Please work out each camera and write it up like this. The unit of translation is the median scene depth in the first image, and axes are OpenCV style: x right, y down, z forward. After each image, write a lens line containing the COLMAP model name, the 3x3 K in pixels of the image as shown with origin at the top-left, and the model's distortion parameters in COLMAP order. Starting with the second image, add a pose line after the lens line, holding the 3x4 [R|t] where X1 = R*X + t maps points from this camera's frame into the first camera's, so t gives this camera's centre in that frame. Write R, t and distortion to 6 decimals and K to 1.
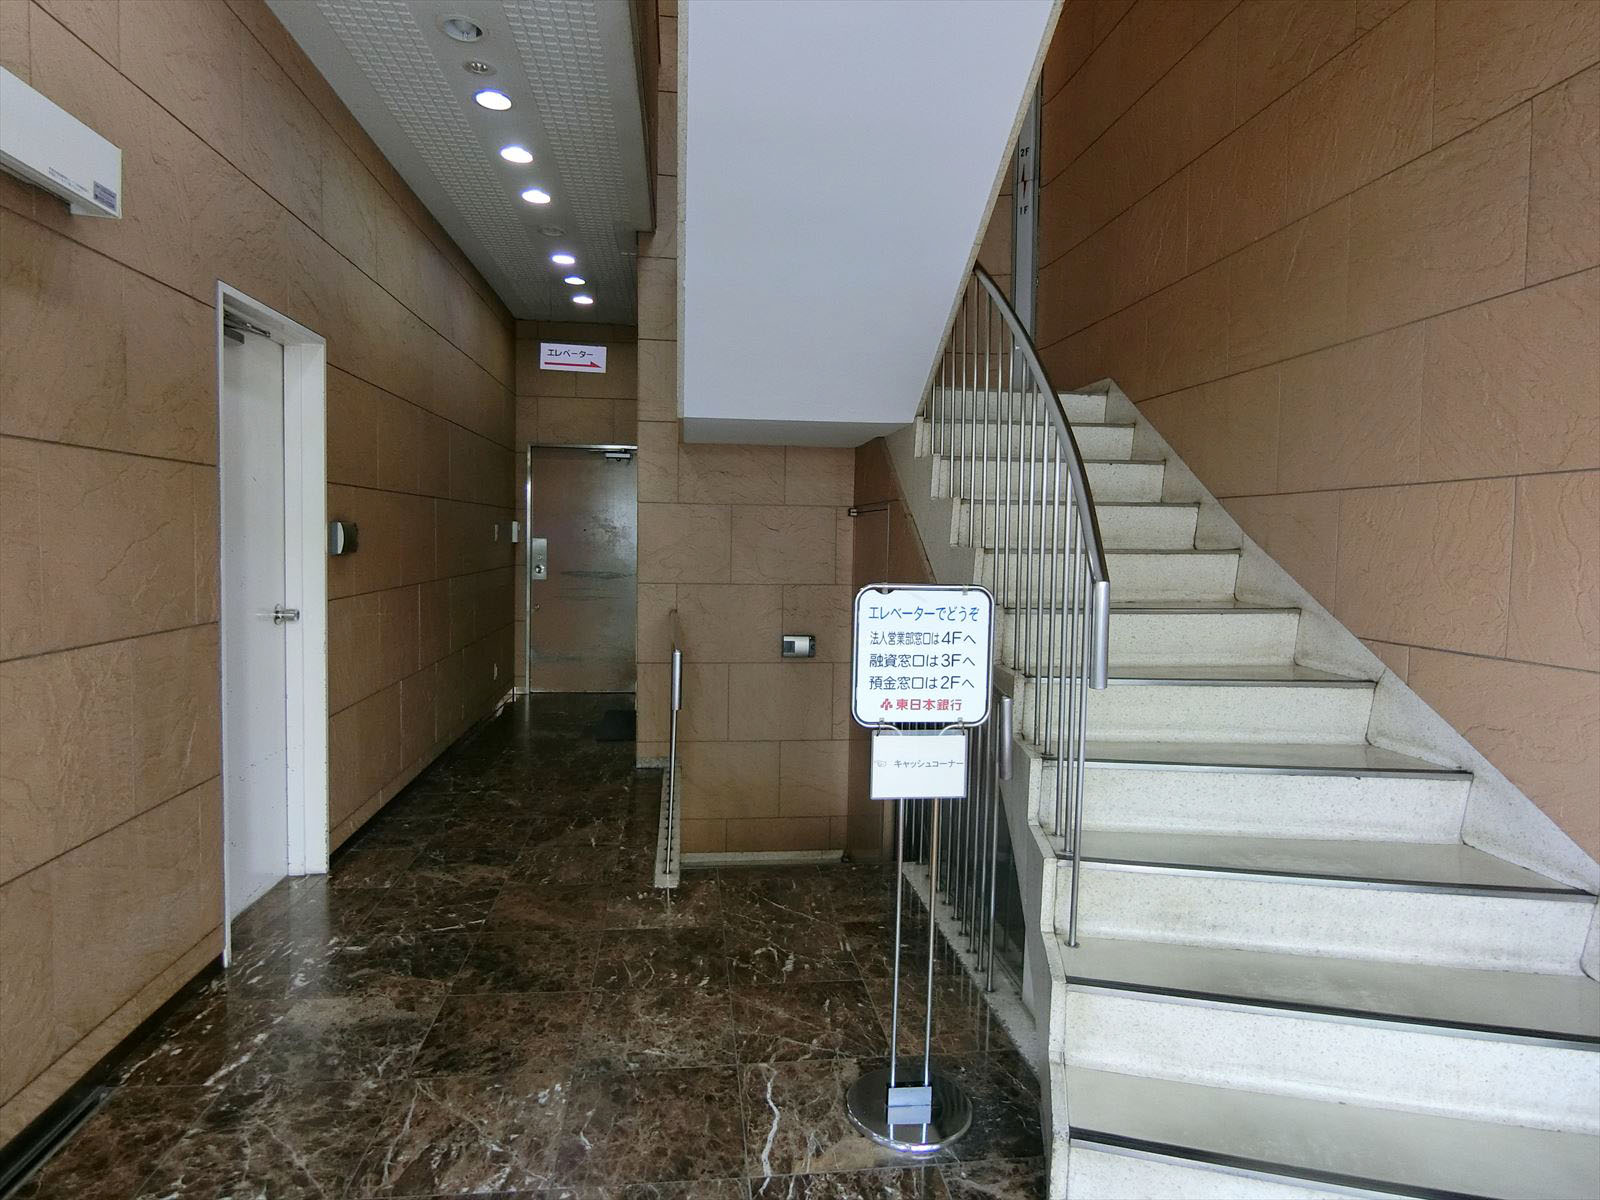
lens RADIAL K [[1093.8, 0, 800.0], [0, 1093.8, 600.0], [0, 0, 1]] dist [-0.000313, -0.000662]
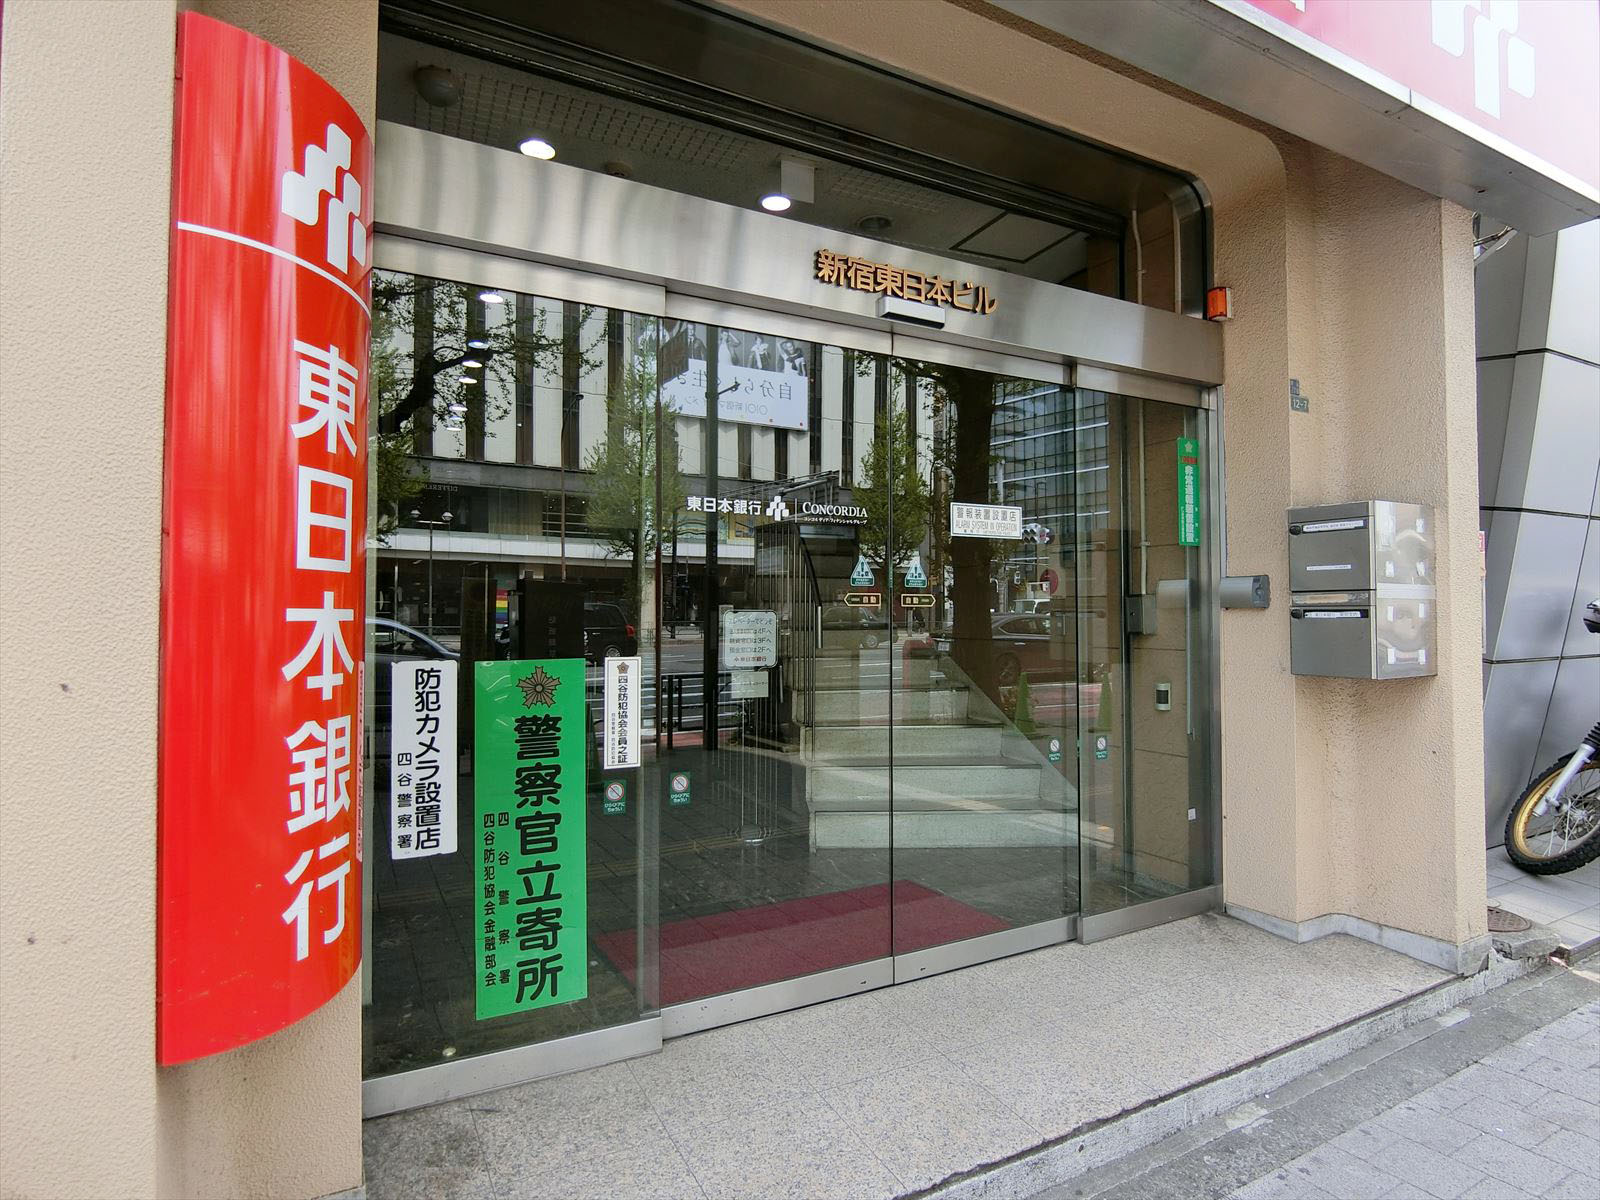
lens RADIAL K [[1093.8, 0, 800.0], [0, 1093.8, 600.0], [0, 0, 1]] dist [-0.000313, -0.000662]
pose [[0.971326, -0.007832, 0.237622, -0.360905], [0.028959, 0.995913, -0.085552, 0.176694], [-0.235981, 0.089980, 0.967583, -1.405655]]
